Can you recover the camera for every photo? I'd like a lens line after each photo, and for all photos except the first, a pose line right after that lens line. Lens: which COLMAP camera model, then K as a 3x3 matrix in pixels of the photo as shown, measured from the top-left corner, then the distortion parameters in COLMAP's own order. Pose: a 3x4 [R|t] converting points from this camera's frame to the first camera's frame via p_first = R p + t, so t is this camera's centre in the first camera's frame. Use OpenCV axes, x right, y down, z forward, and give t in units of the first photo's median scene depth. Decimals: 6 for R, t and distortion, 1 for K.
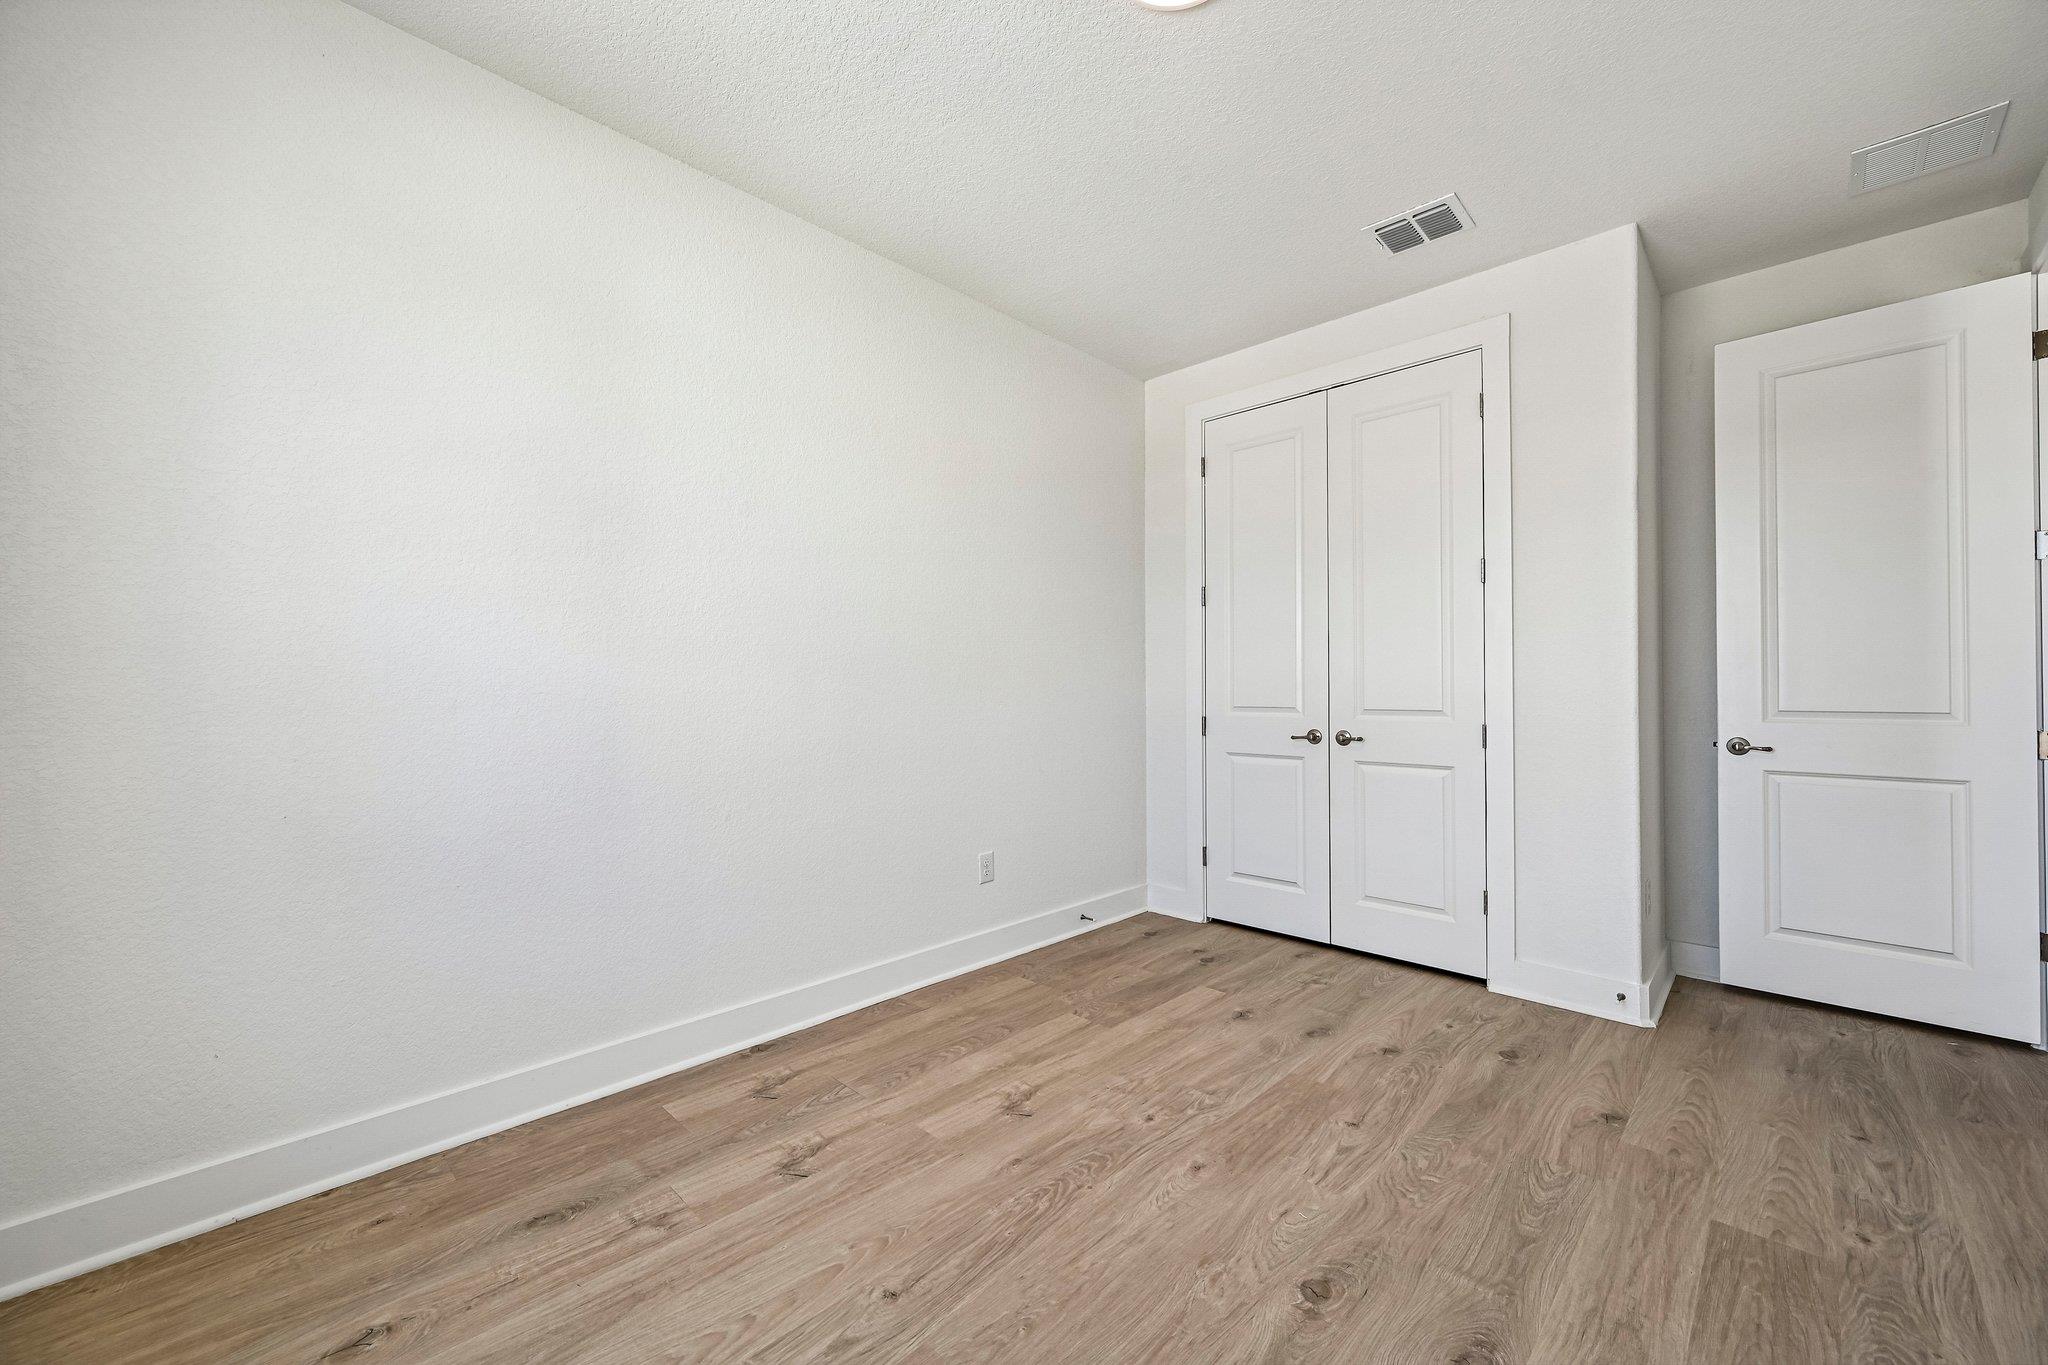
lens RADIAL K [[799.2, 0, 1034.8], [0, 799.2, 687.9], [0, 0, 1]] dist [-0.001857, 0.001132]
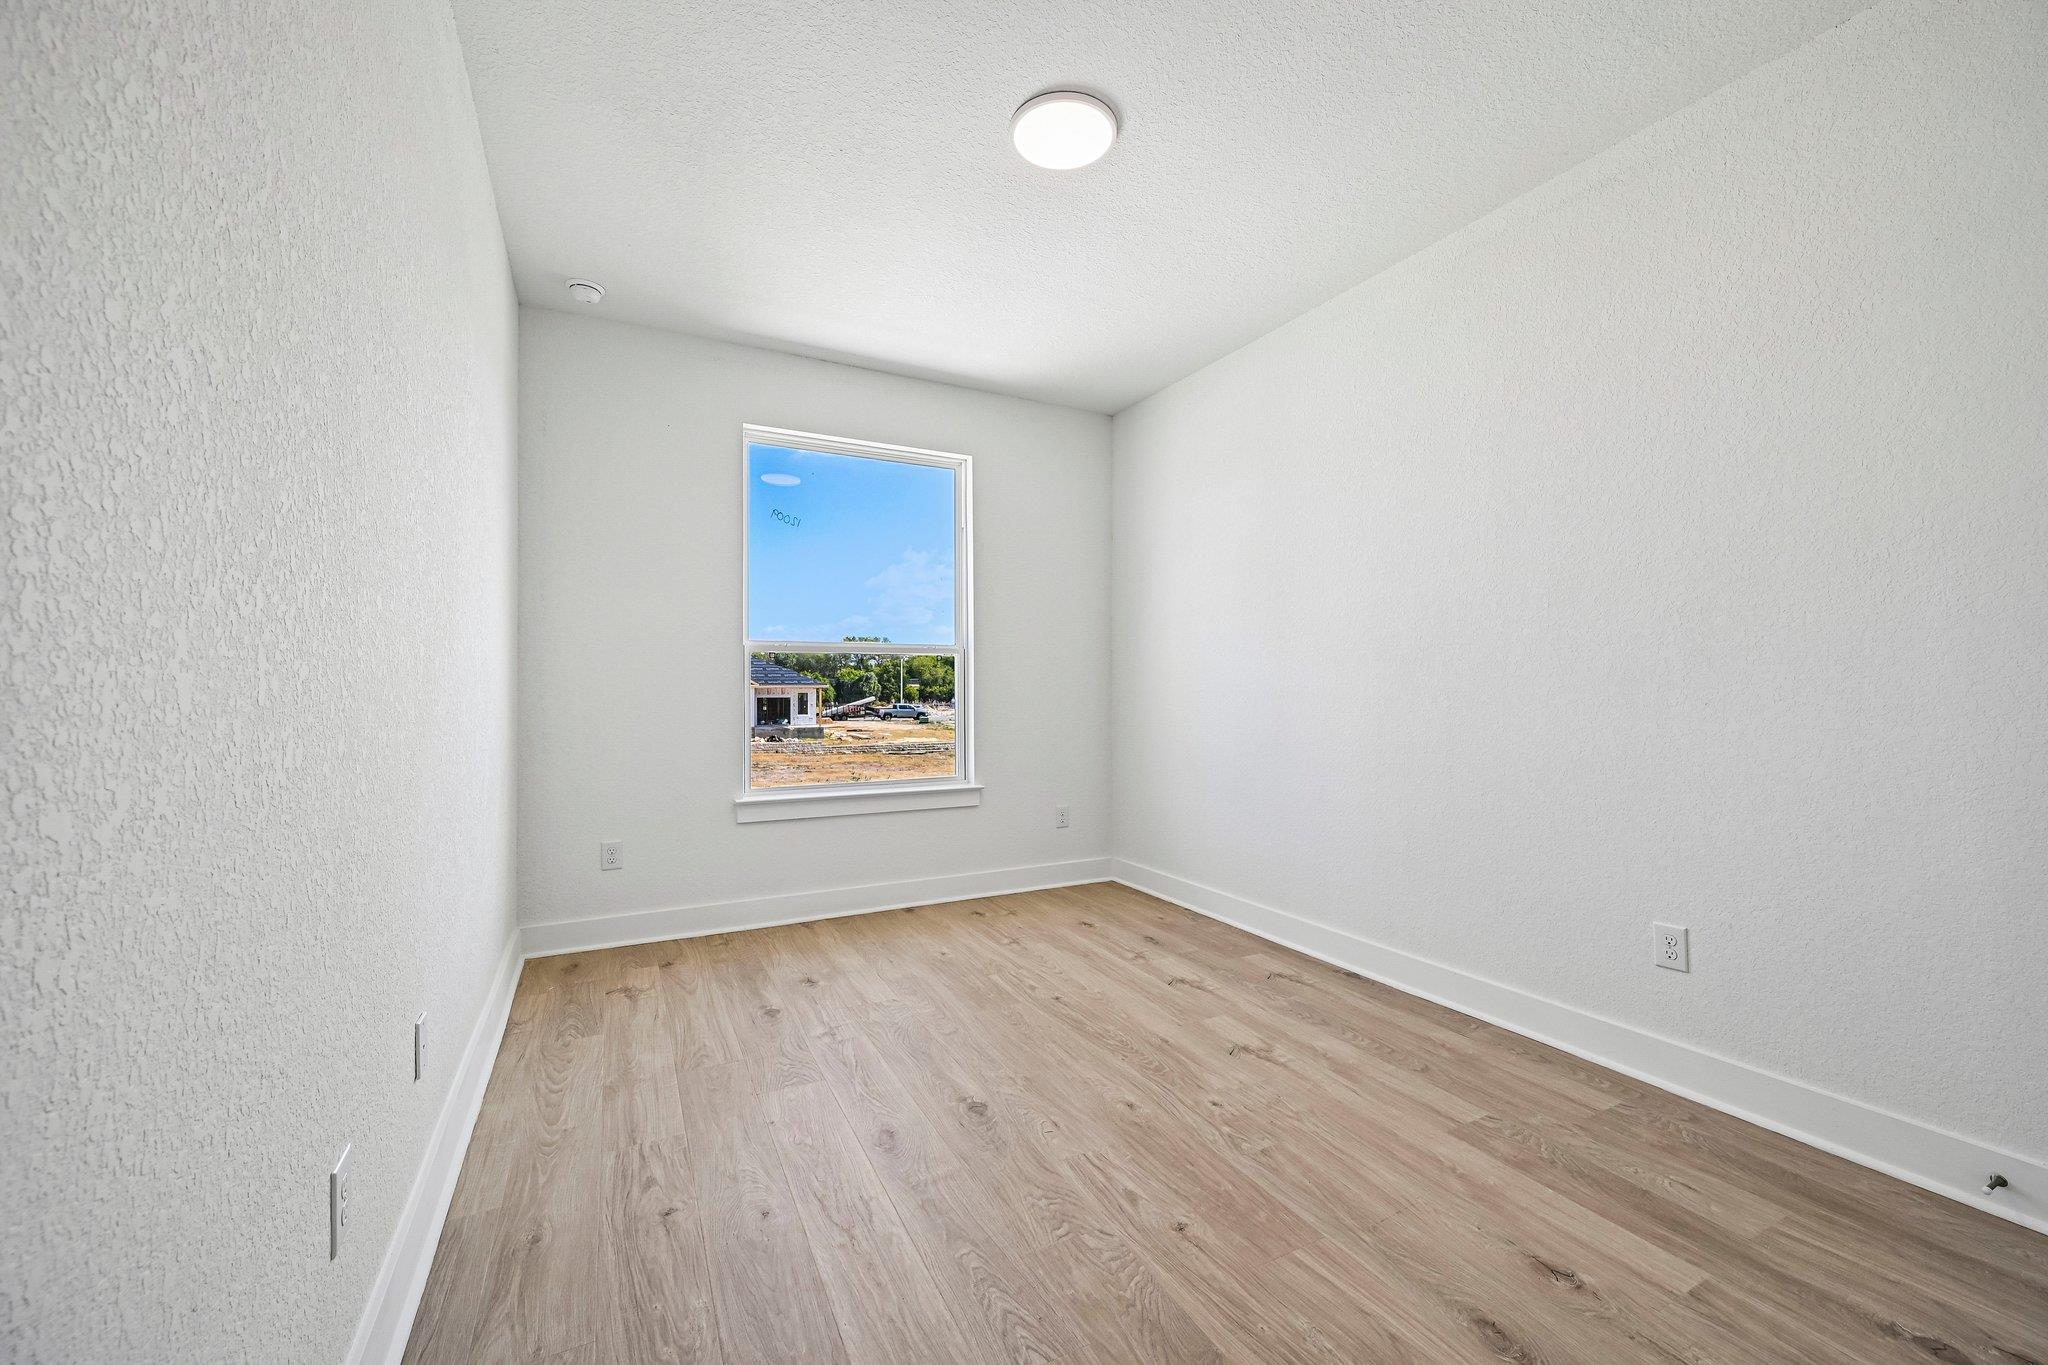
lens RADIAL K [[799.2, 0, 1024.4], [0, 799.2, 687.3], [0, 0, 1]] dist [-0.001857, 0.001132]
pose [[-0.324272, -0.000668, -0.945964, 1.123796], [0.006176, 0.999977, -0.002824, 0.003005], [0.945944, -0.006758, -0.324260, 1.035359]]
